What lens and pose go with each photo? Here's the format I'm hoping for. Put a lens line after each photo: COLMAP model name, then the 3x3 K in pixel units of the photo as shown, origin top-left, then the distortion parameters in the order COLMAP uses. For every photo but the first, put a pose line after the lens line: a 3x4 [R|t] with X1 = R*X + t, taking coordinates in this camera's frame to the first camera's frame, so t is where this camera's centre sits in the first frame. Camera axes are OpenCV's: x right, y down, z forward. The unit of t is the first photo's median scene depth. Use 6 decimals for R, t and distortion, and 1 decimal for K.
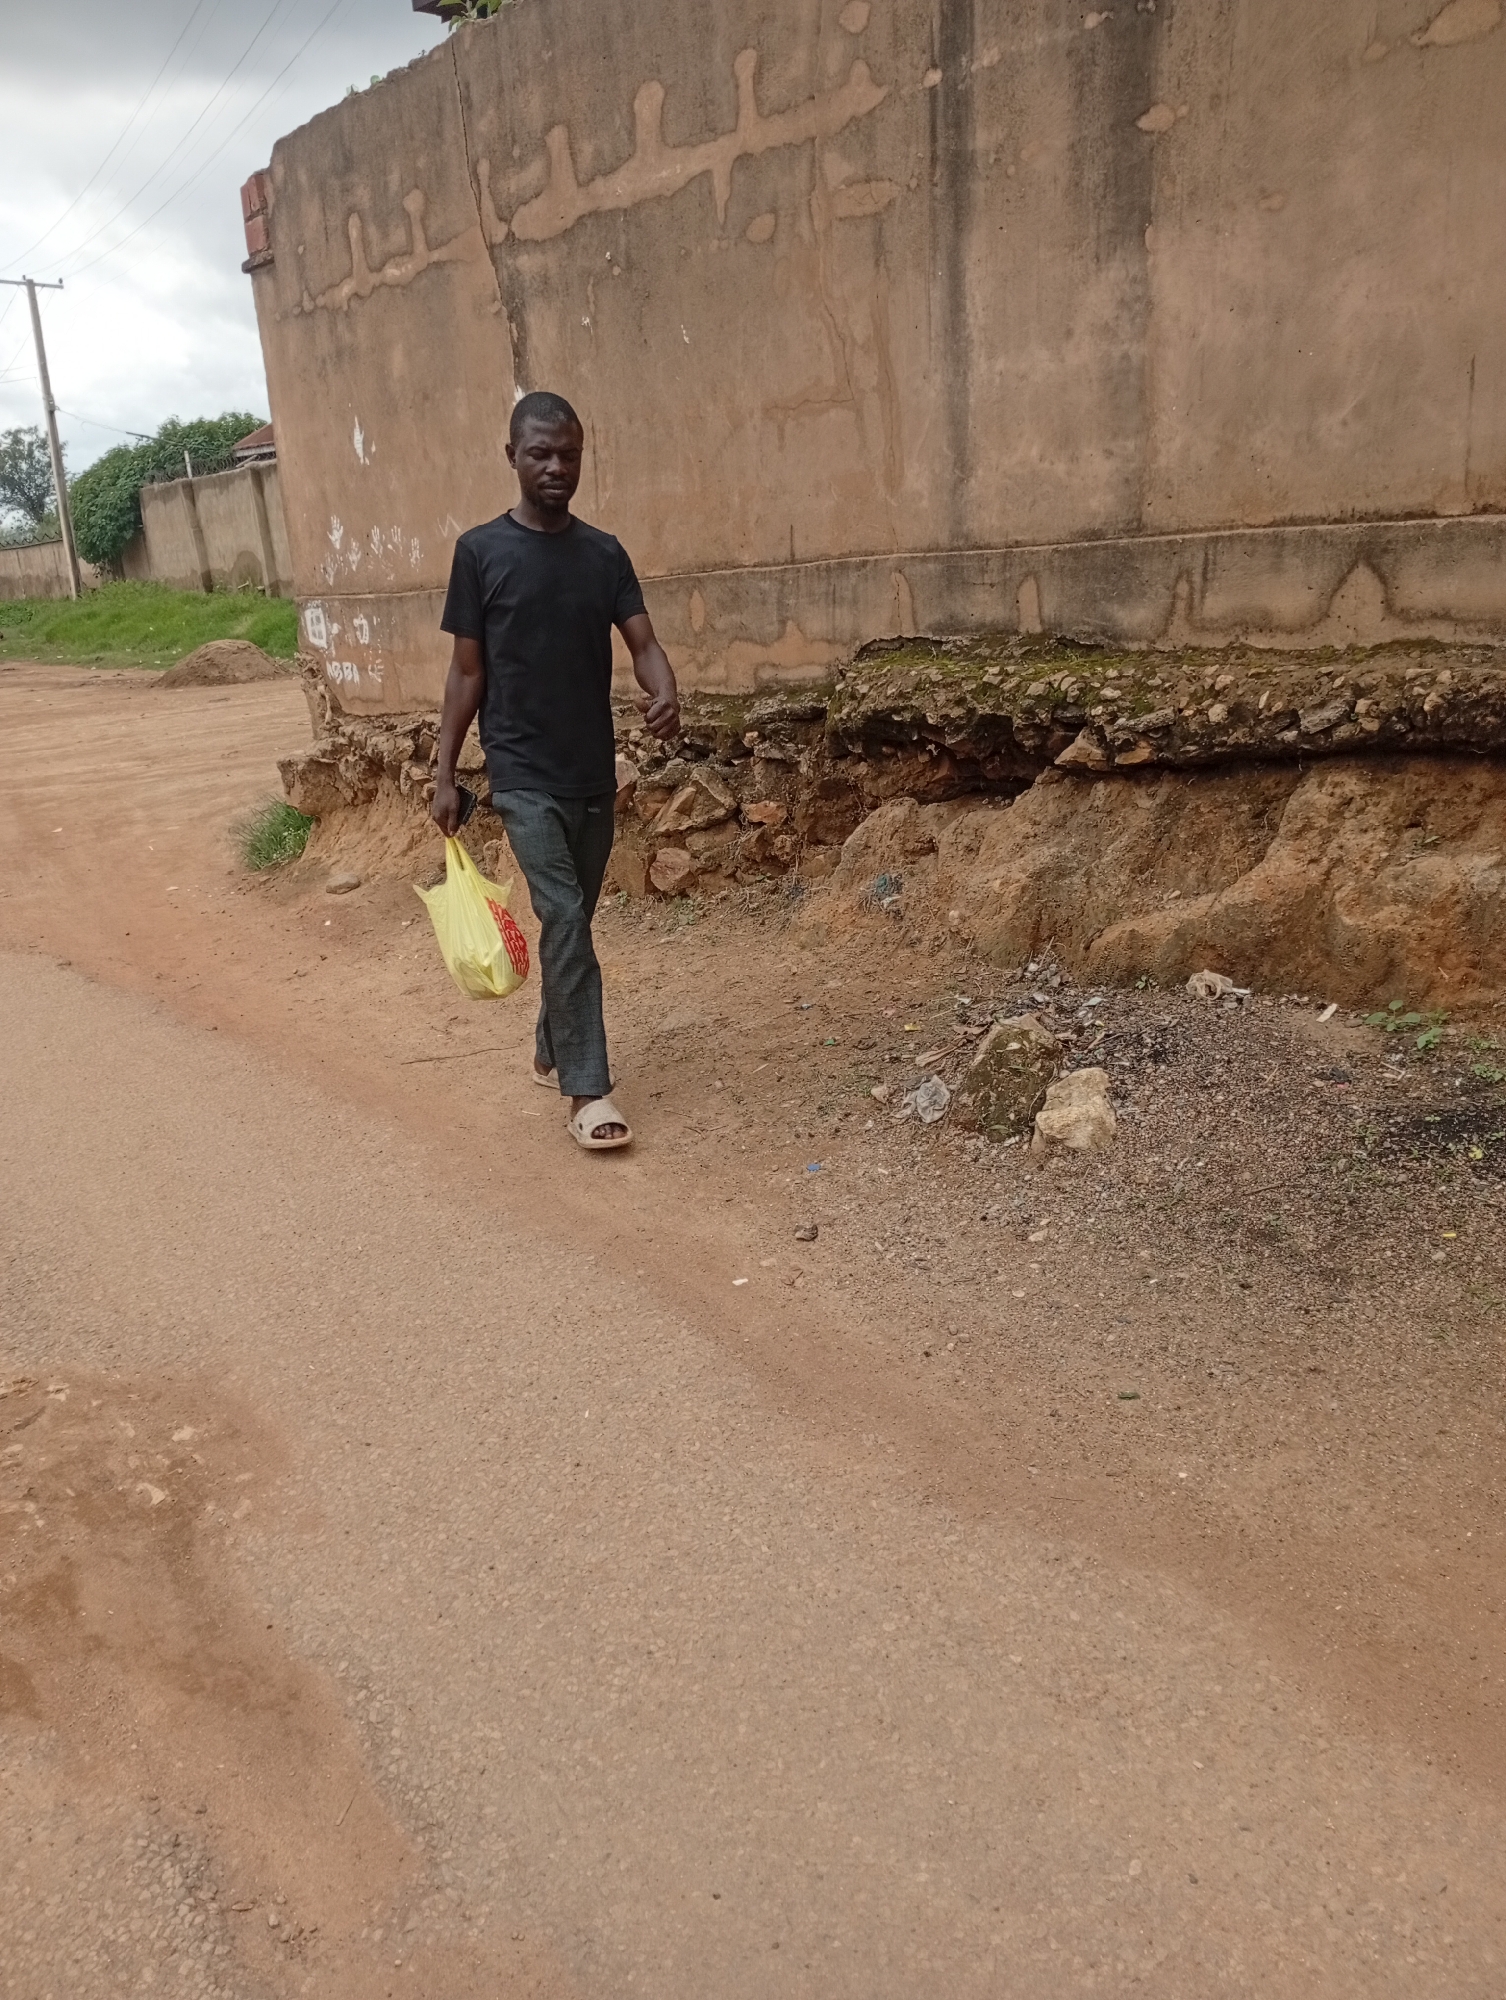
lens RADIAL K [[1587.1, 0, 749.5], [0, 1587.1, 1007.3], [0, 0, 1]] dist [-0.070317, -0.001194]
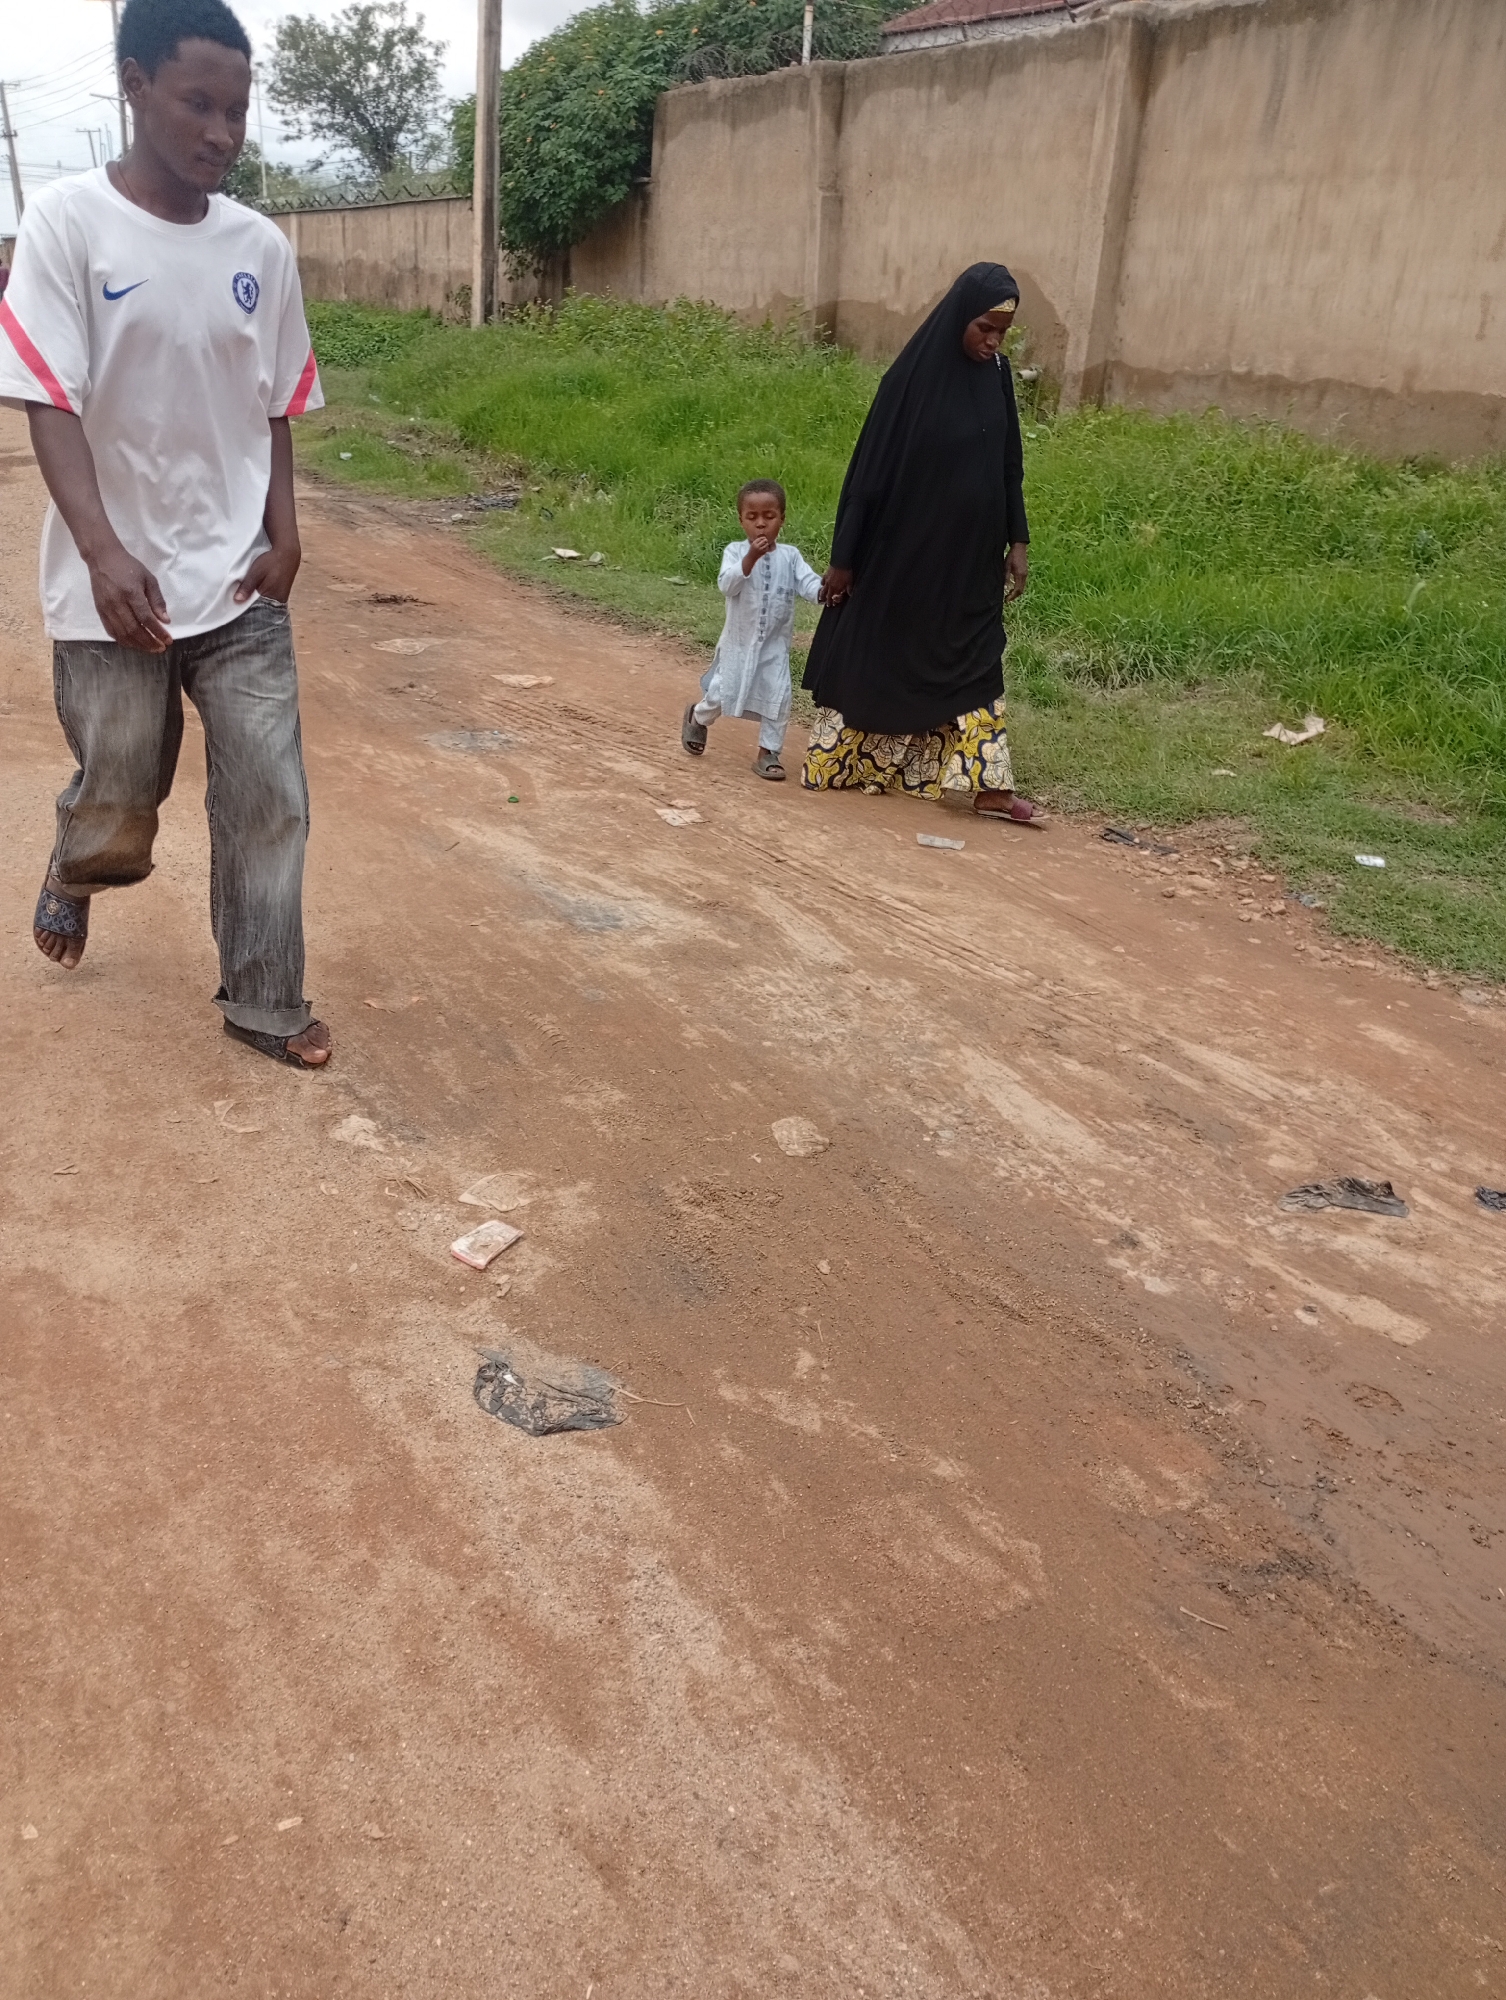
lens RADIAL K [[1587.1, 0, 755.9], [0, 1587.1, 993.0], [0, 0, 1]] dist [-0.070317, -0.001194]
pose [[0.978208, 0.184439, -0.095347, -0.259629], [-0.172165, 0.977228, 0.124033, -0.132926], [0.116053, -0.104915, 0.987687, 0.508234]]
